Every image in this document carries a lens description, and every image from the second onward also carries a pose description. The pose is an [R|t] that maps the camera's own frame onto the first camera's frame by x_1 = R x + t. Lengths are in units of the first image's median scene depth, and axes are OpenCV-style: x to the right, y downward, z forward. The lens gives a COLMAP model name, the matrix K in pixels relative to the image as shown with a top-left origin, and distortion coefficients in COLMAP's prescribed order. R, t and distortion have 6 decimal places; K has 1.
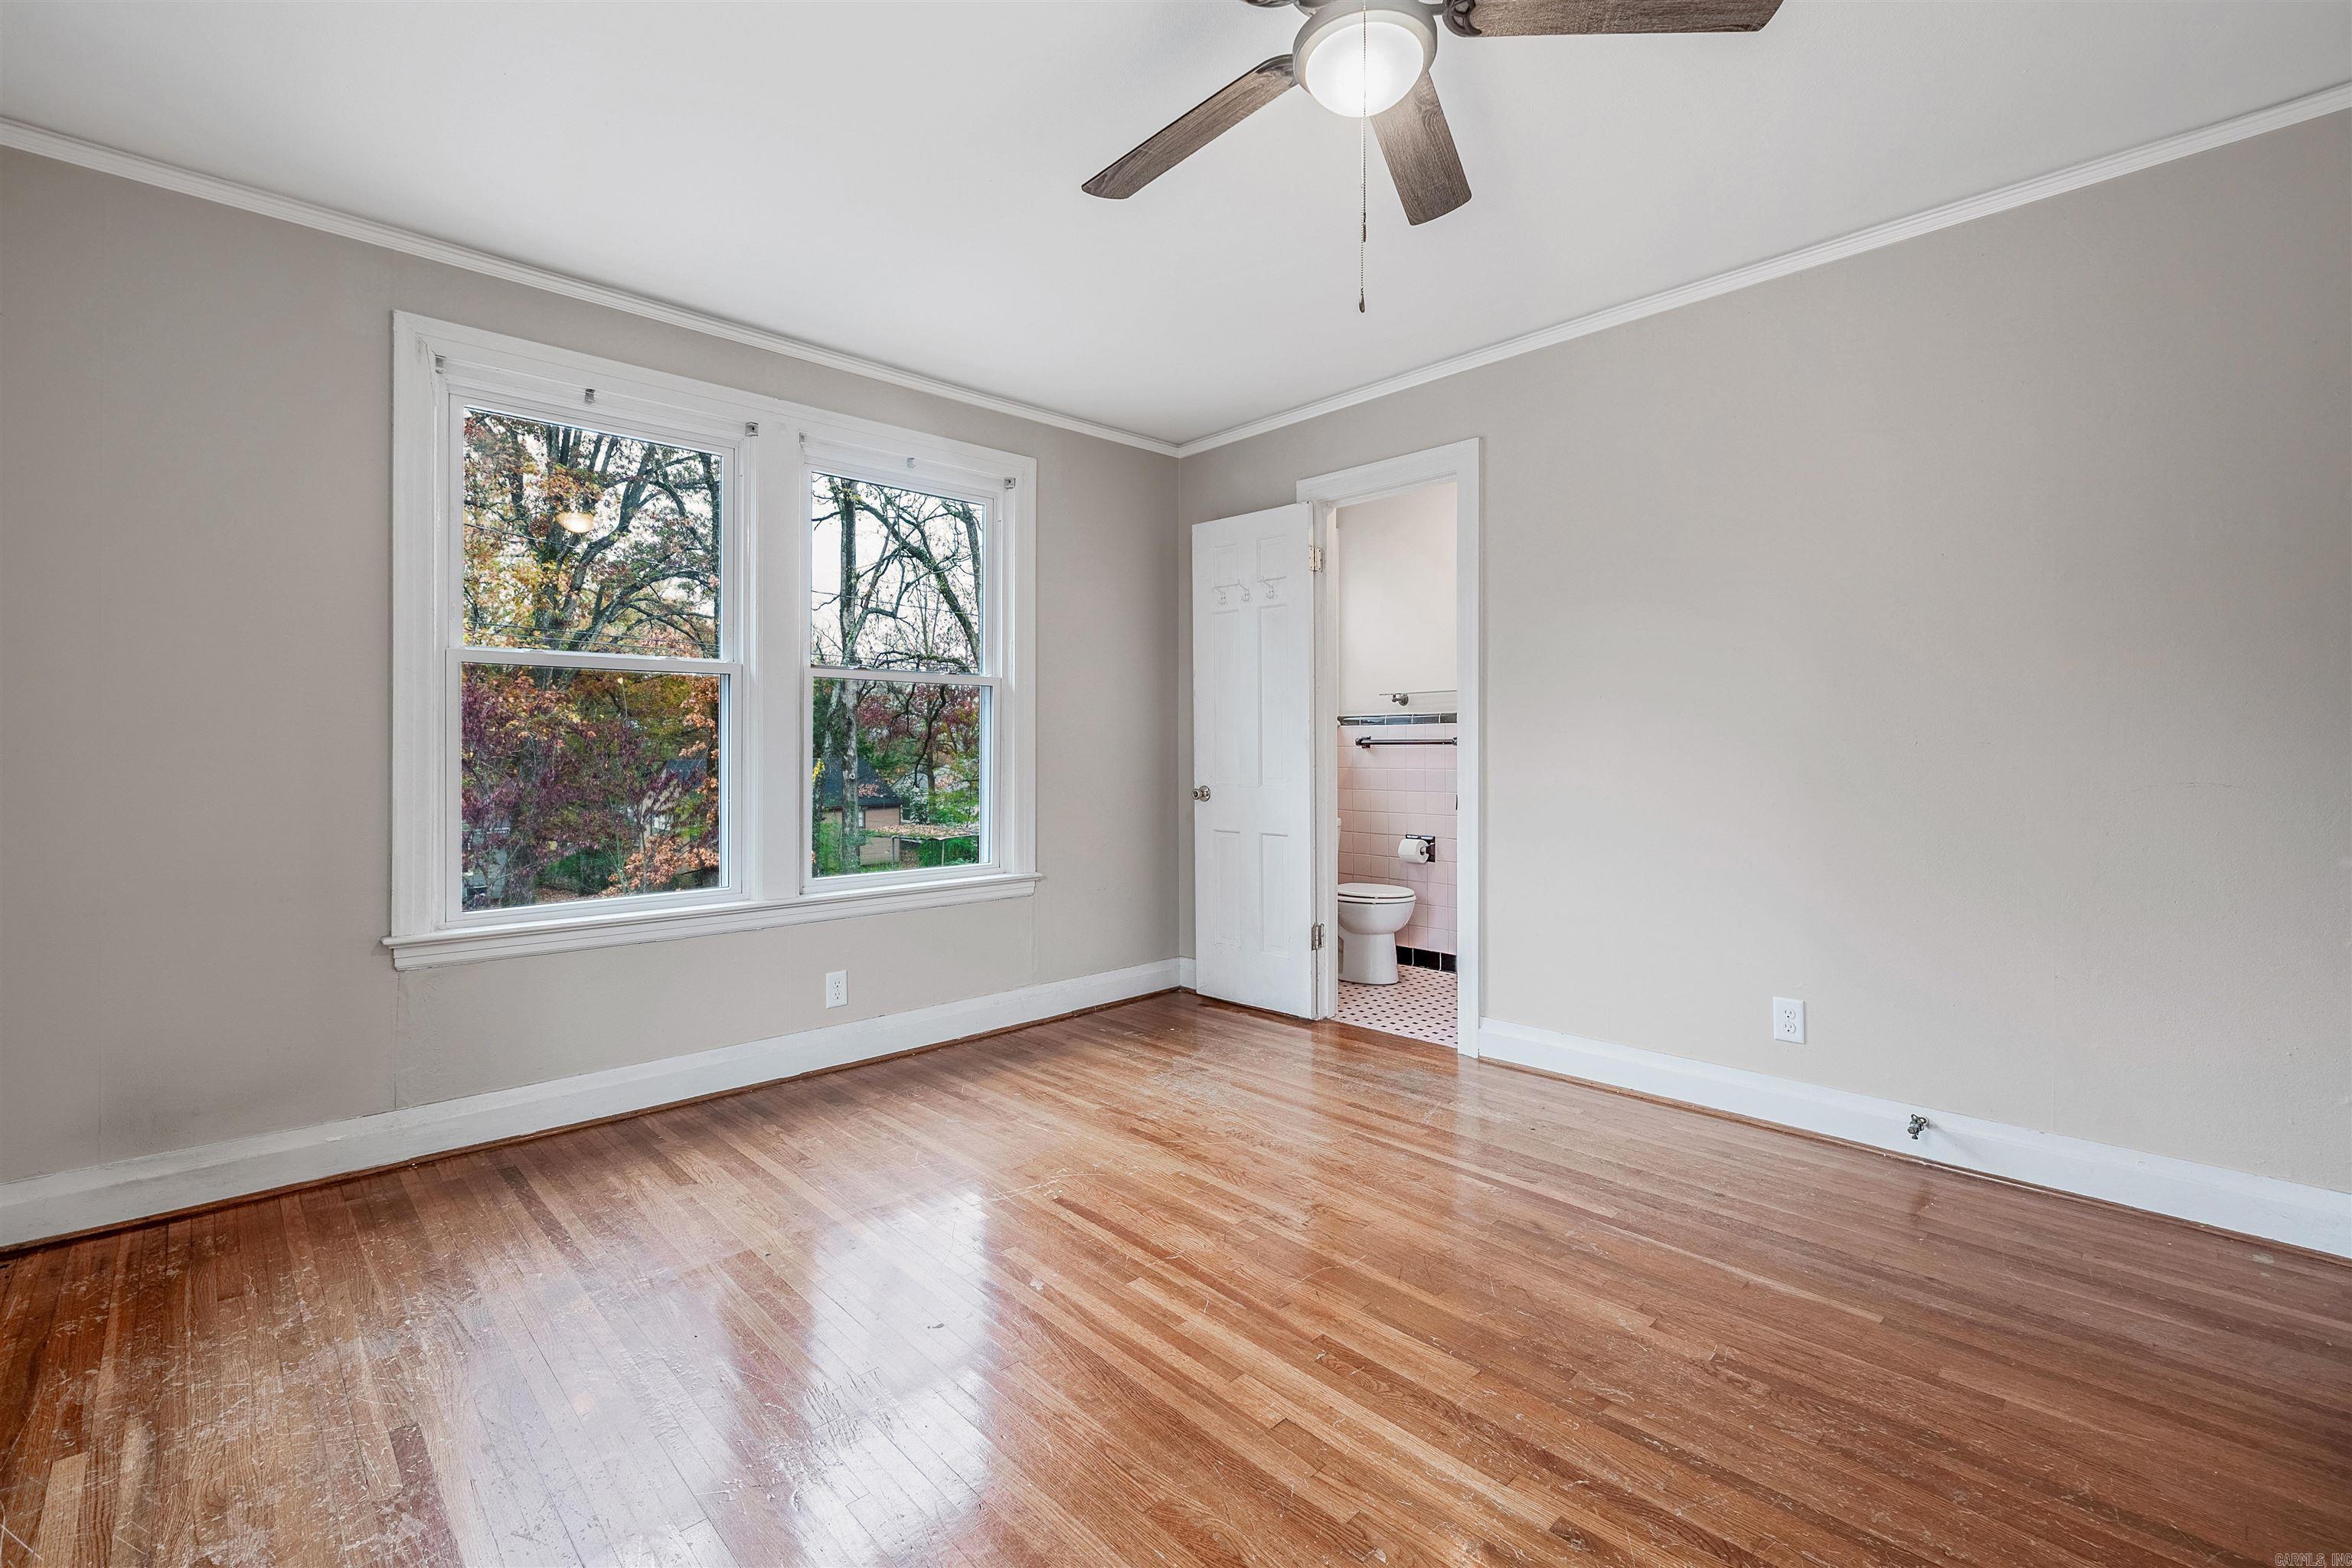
lens RADIAL K [[1021.3, 0, 1167.2], [0, 1021.3, 746.6], [0, 0, 1]] dist [-0.009700, -0.000285]
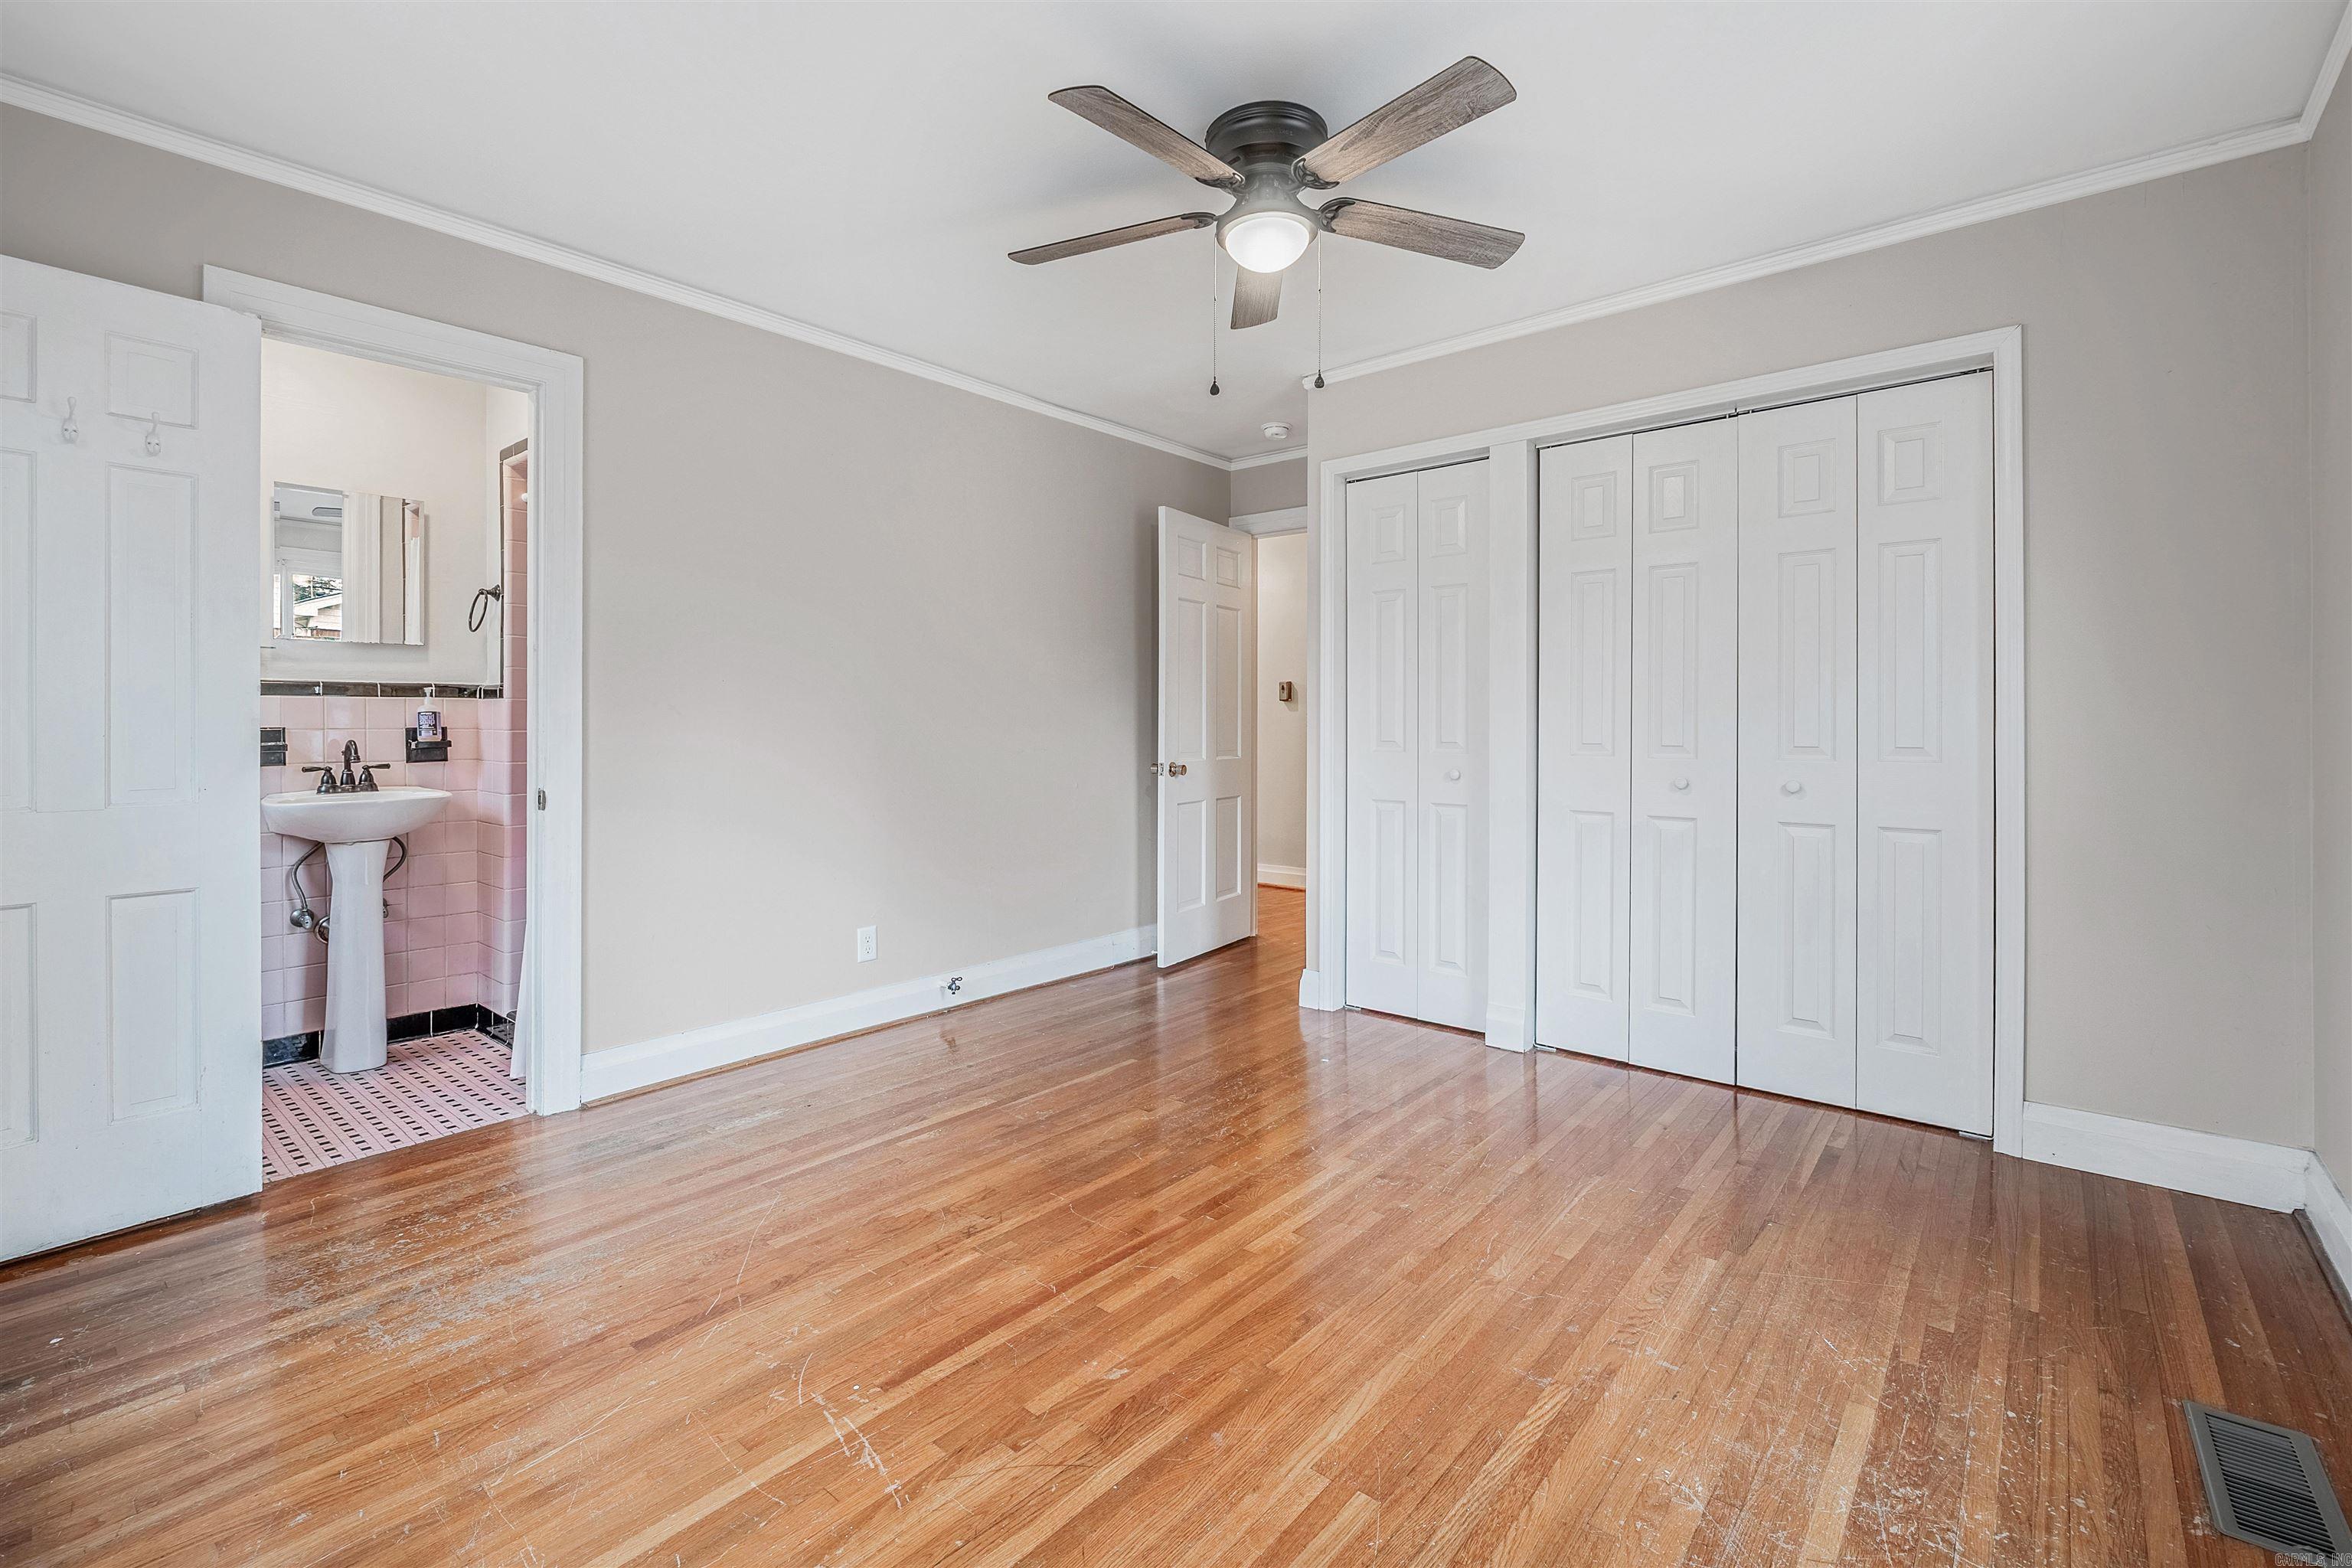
lens RADIAL K [[1013.8, 0, 1161.6], [0, 1013.8, 728.8], [0, 0, 1]] dist [-0.003793, -0.000332]
pose [[-0.096816, 0.002699, 0.995299, -0.679397], [0.001622, 0.999995, -0.002553, 0.001615], [-0.995301, 0.001368, -0.096820, 0.740099]]
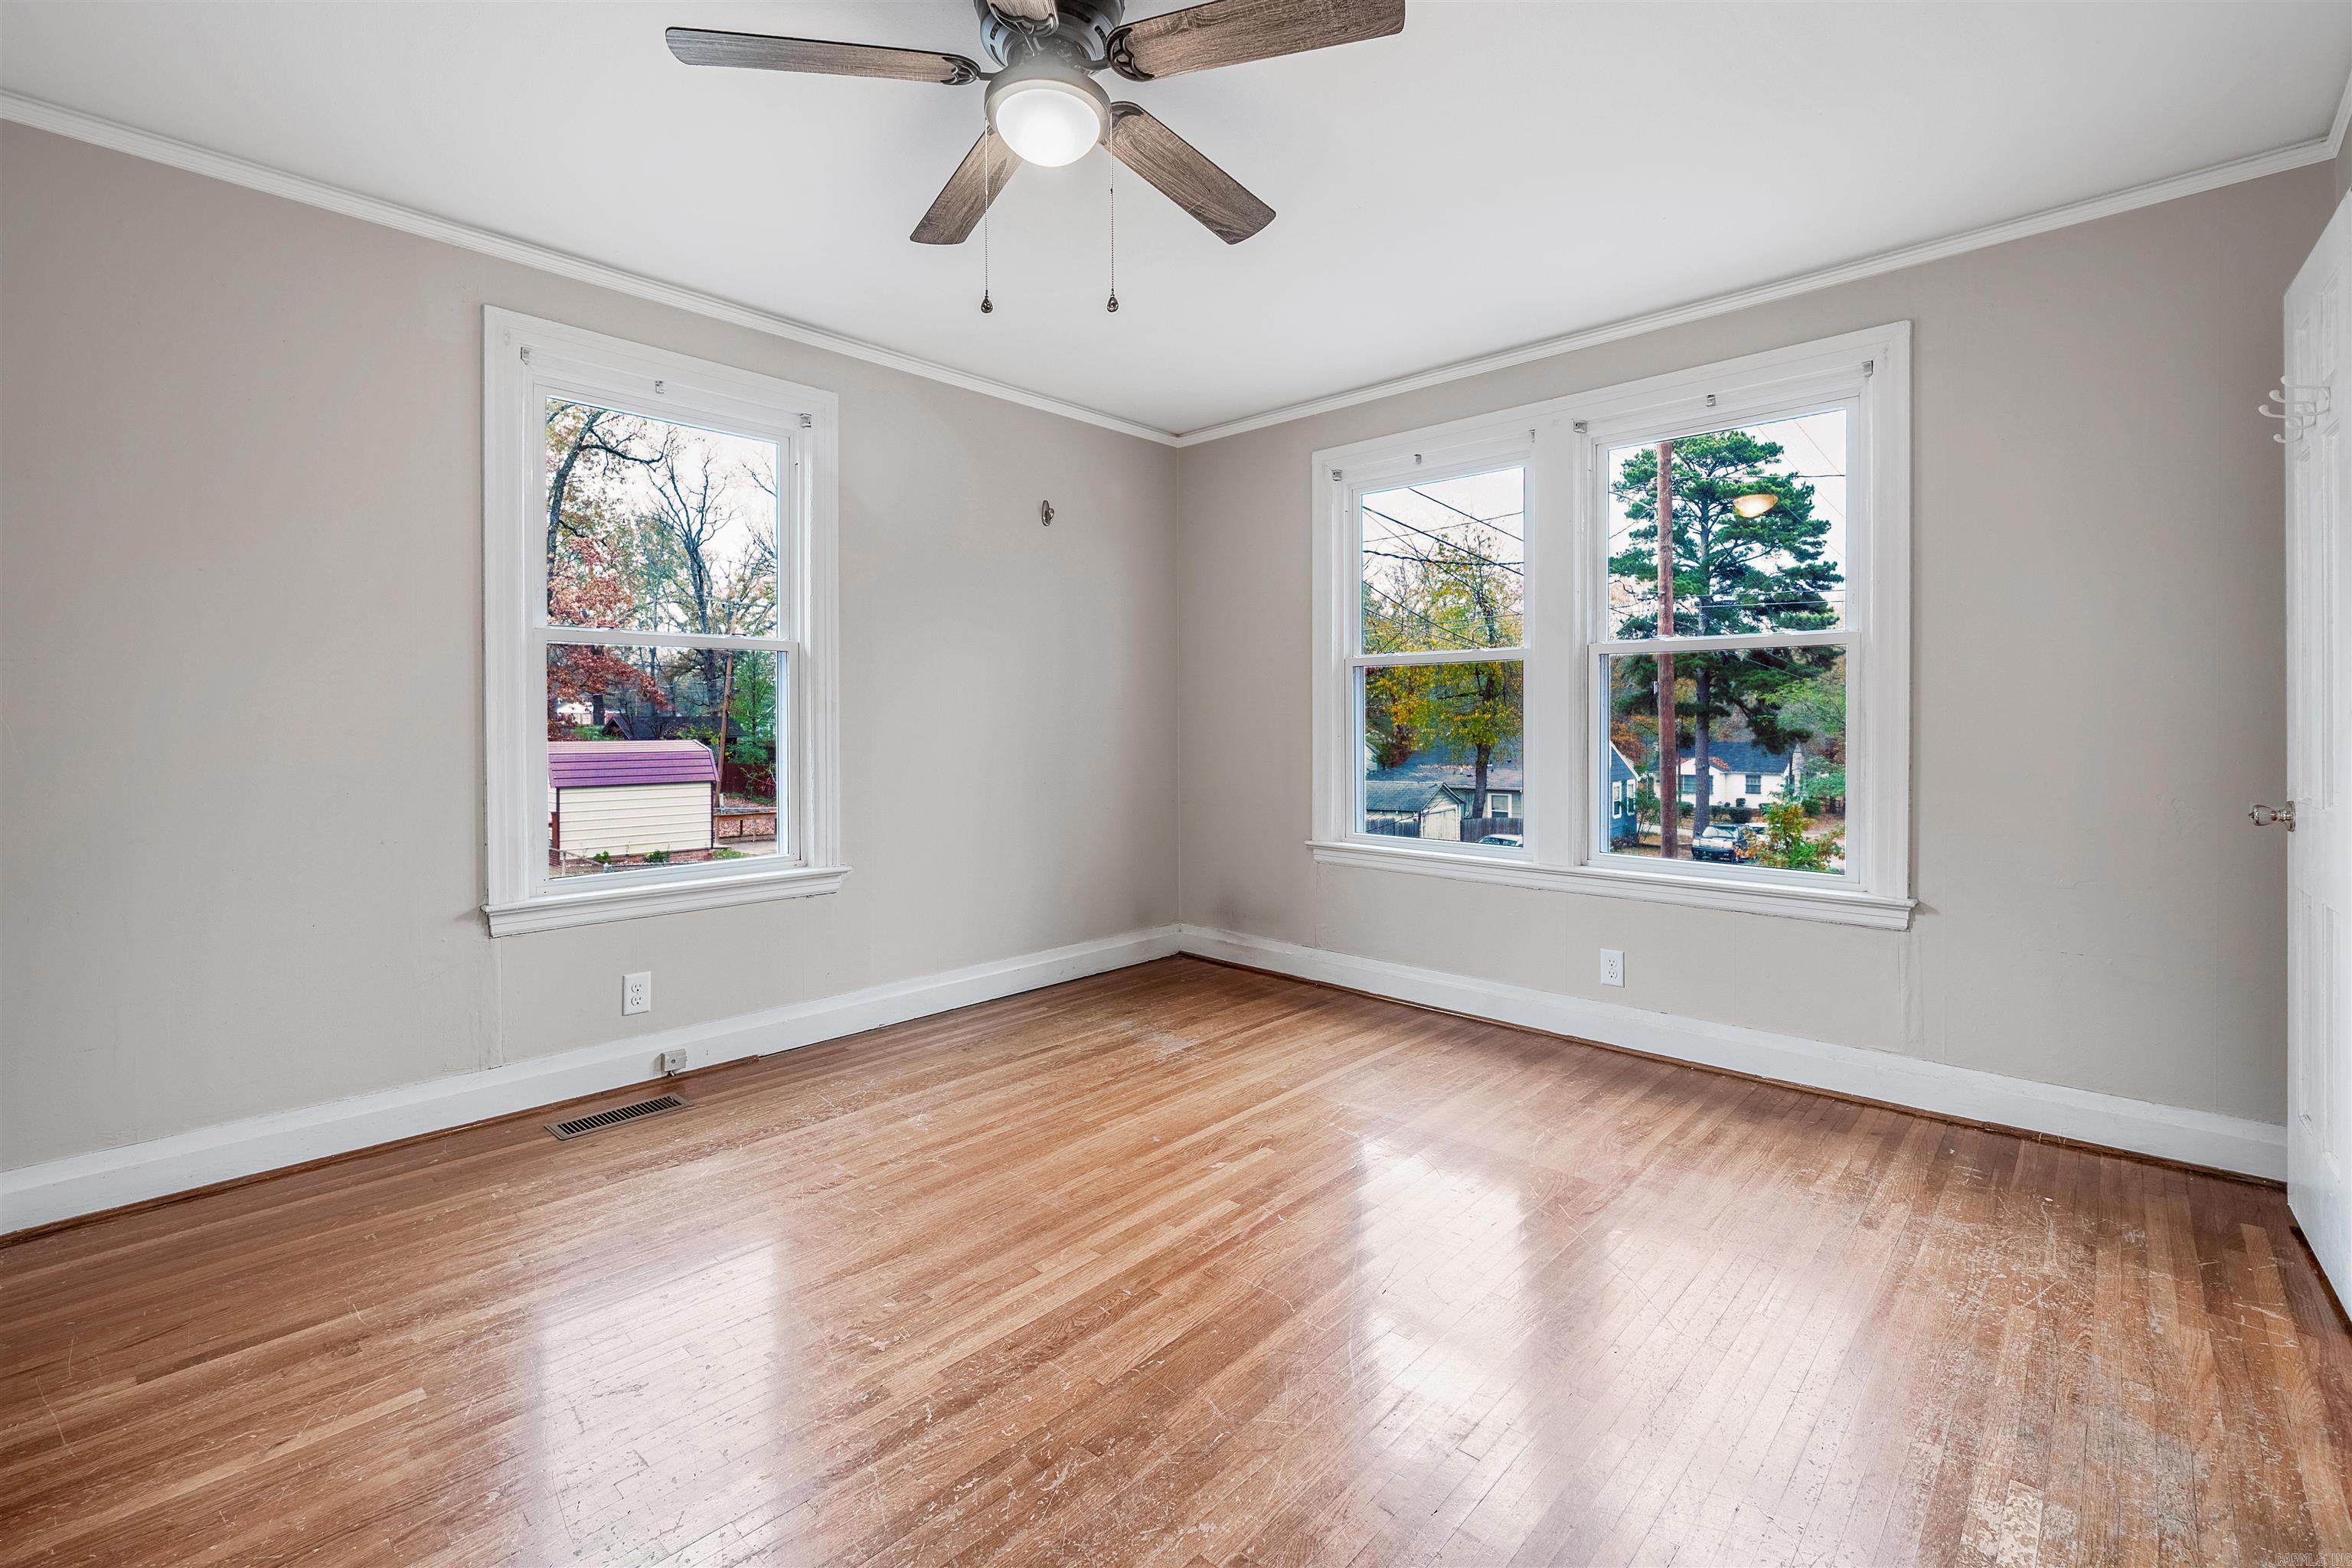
lens RADIAL K [[1013.8, 0, 1161.6], [0, 1013.8, 728.8], [0, 0, 1]] dist [-0.003793, -0.000332]
pose [[0.052468, 0.008716, -0.998585, 0.768037], [0.002858, 0.999957, 0.008878, -0.005726], [0.998619, -0.003320, 0.052441, 0.617156]]
